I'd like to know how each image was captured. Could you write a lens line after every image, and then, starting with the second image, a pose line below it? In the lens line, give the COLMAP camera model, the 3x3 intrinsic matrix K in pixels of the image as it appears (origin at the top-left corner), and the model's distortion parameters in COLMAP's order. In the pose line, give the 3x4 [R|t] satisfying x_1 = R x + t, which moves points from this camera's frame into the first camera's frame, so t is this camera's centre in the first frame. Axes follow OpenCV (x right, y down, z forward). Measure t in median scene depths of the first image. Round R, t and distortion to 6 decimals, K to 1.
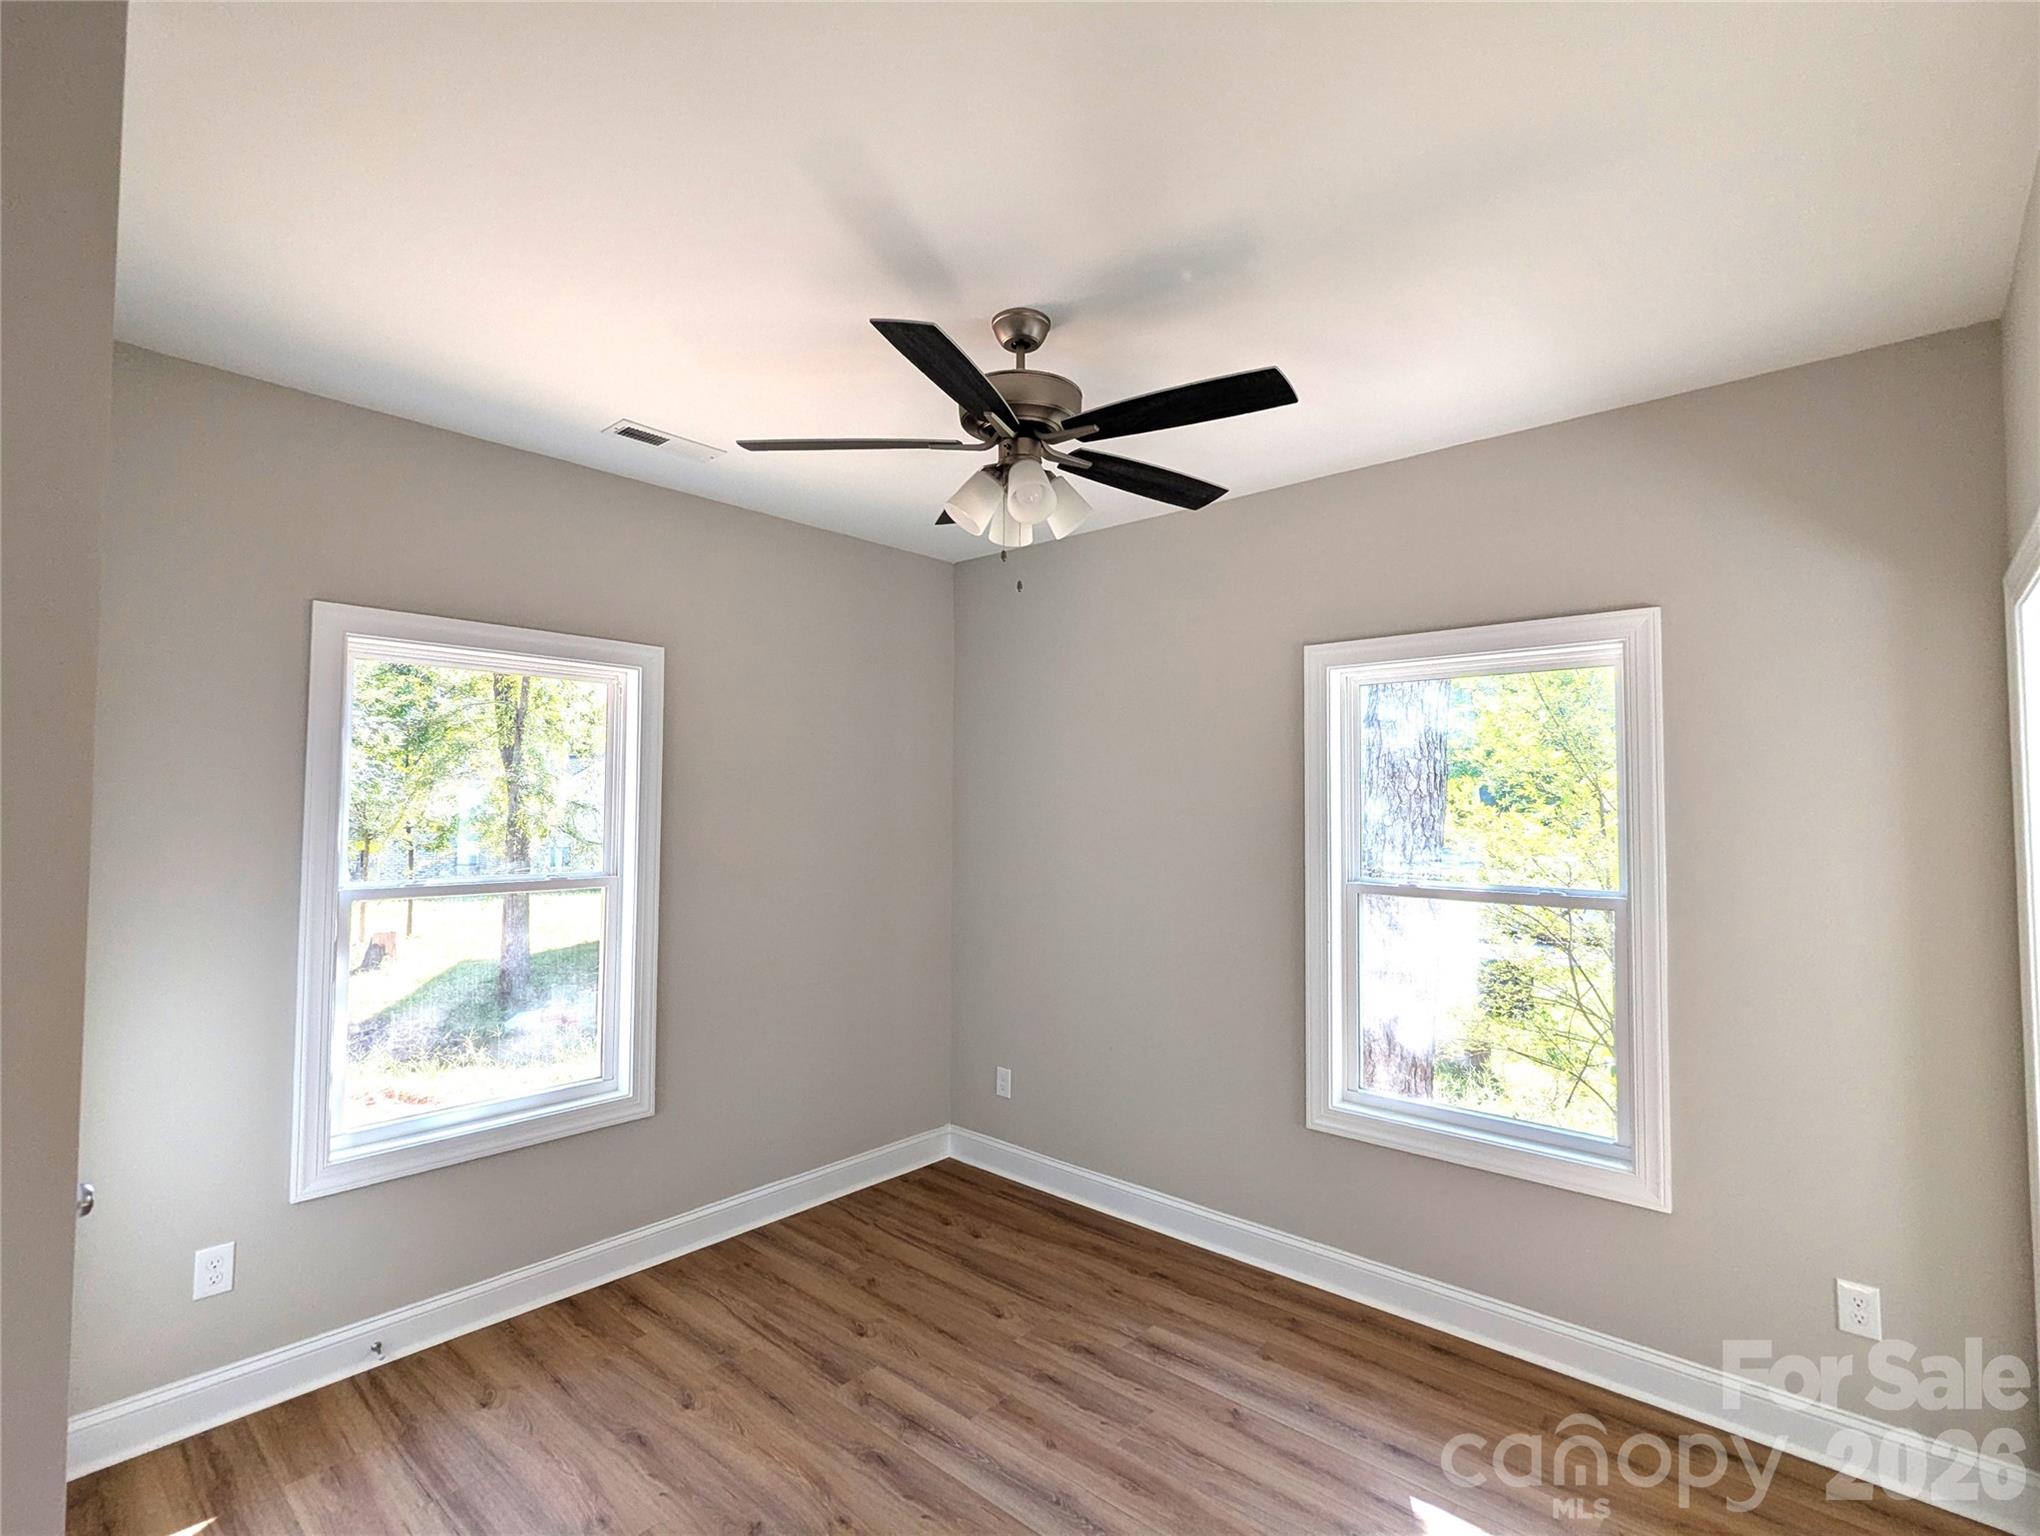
lens RADIAL K [[968.3, 0, 1020.0], [0, 968.3, 768.0], [0, 0, 1]] dist [-0.000153, 0.000101]
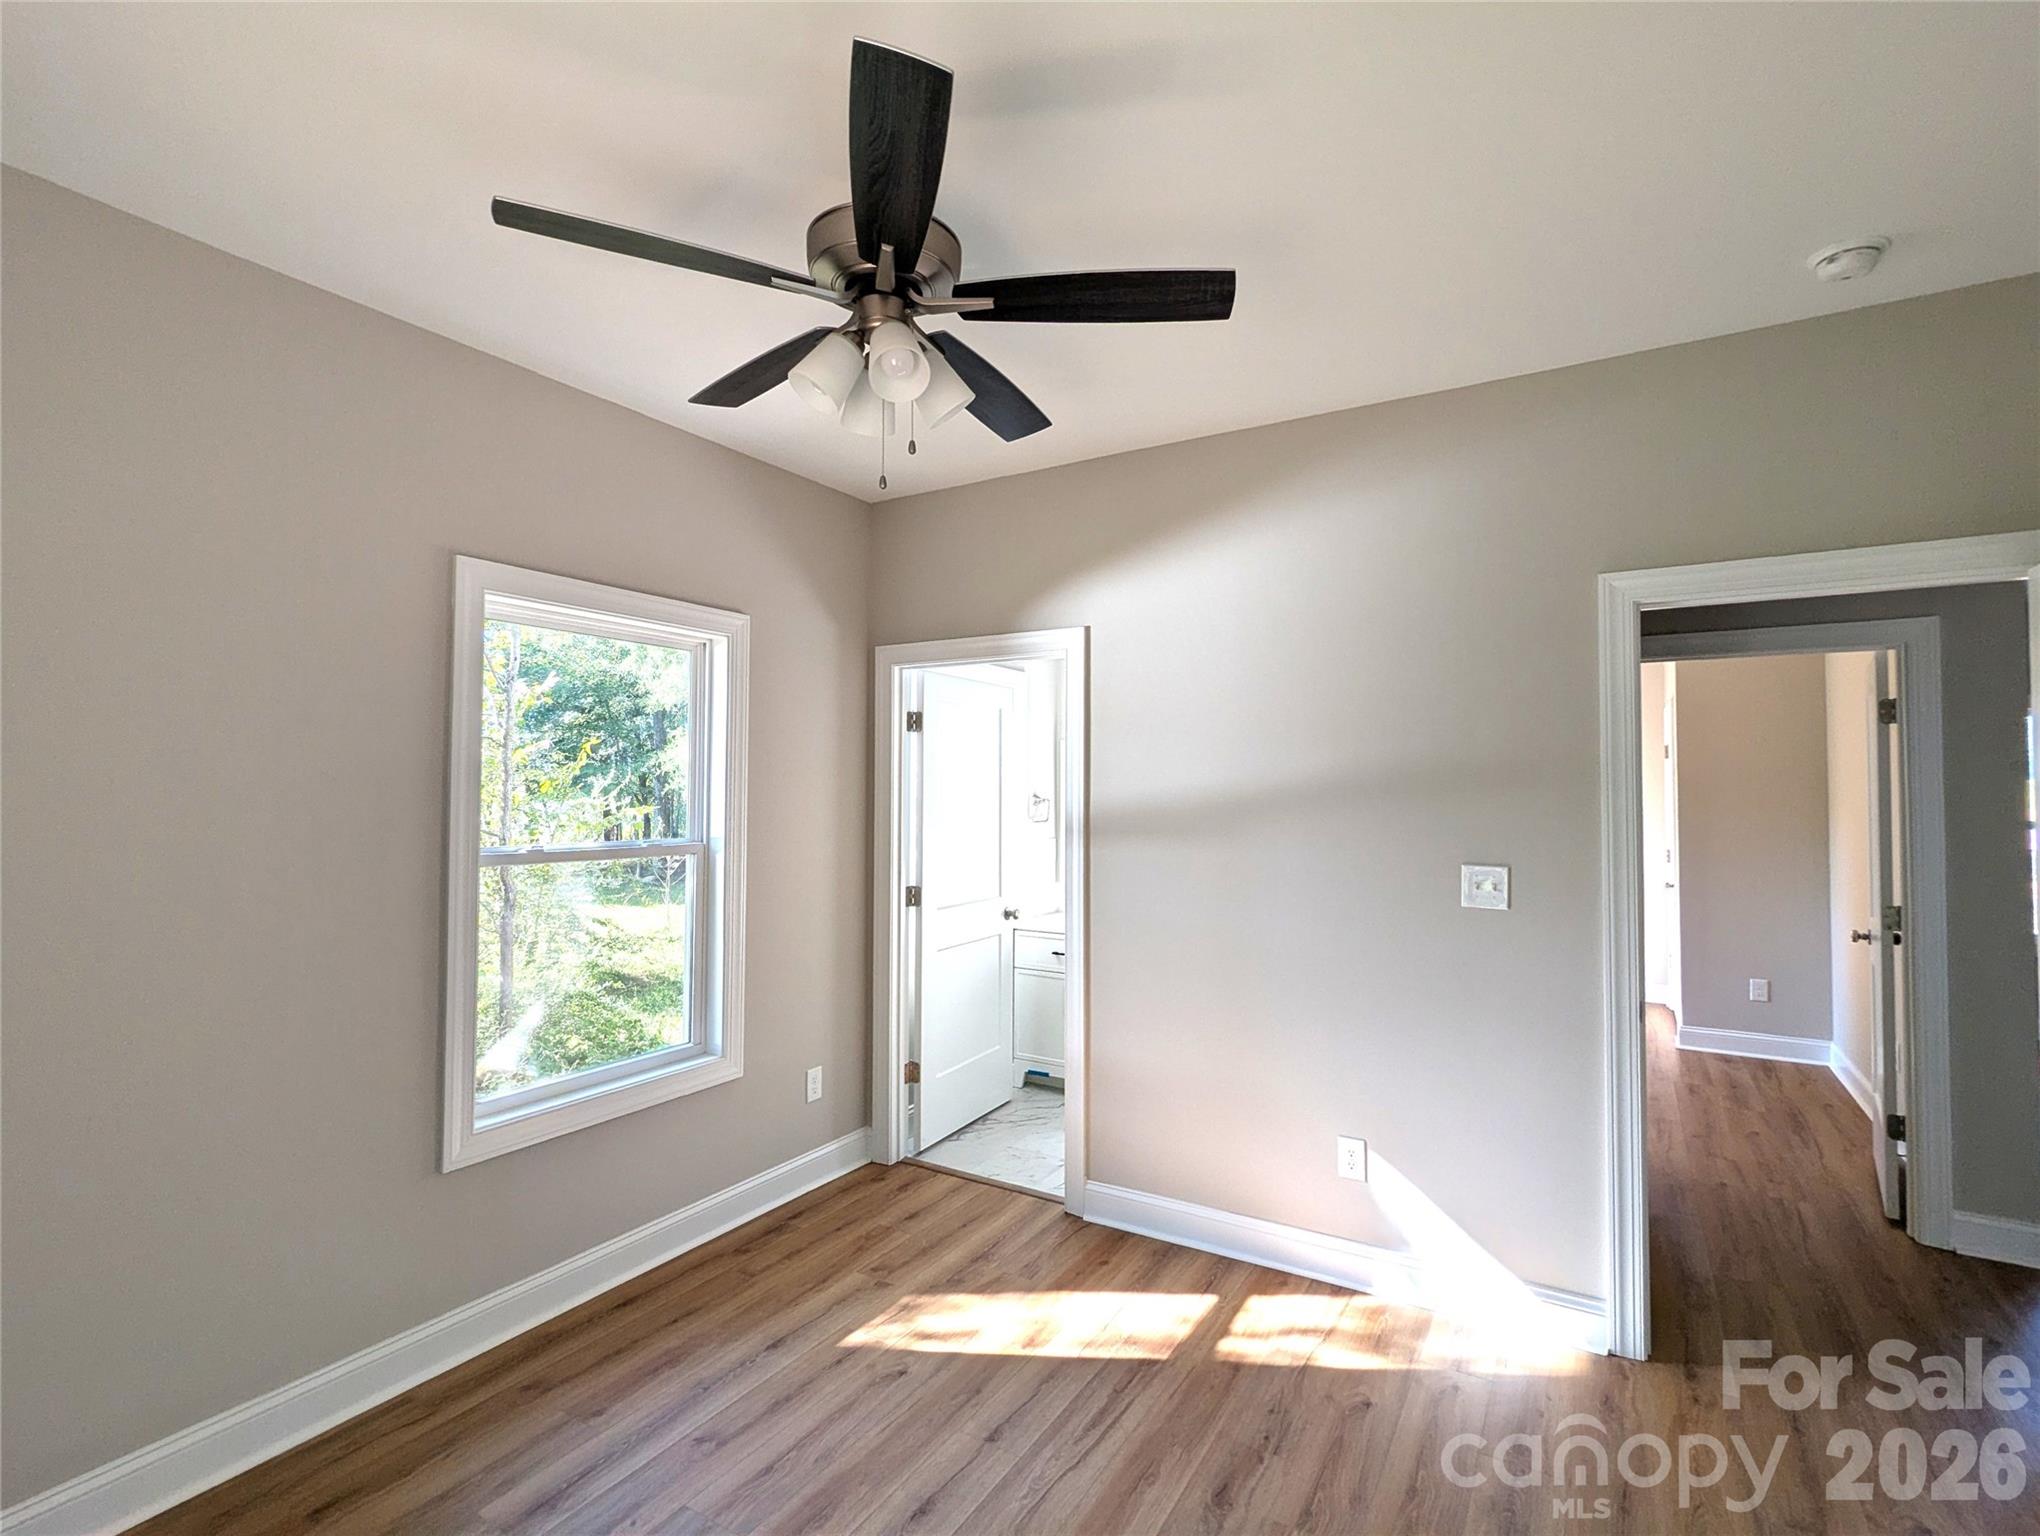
lens RADIAL K [[968.3, 0, 1020.0], [0, 968.3, 768.0], [0, 0, 1]] dist [-0.000153, 0.000101]
pose [[-0.180505, 0.020938, 0.983351, -0.631231], [-0.044590, 0.998571, -0.029447, 0.055660], [-0.982563, -0.049163, -0.179313, 0.792688]]
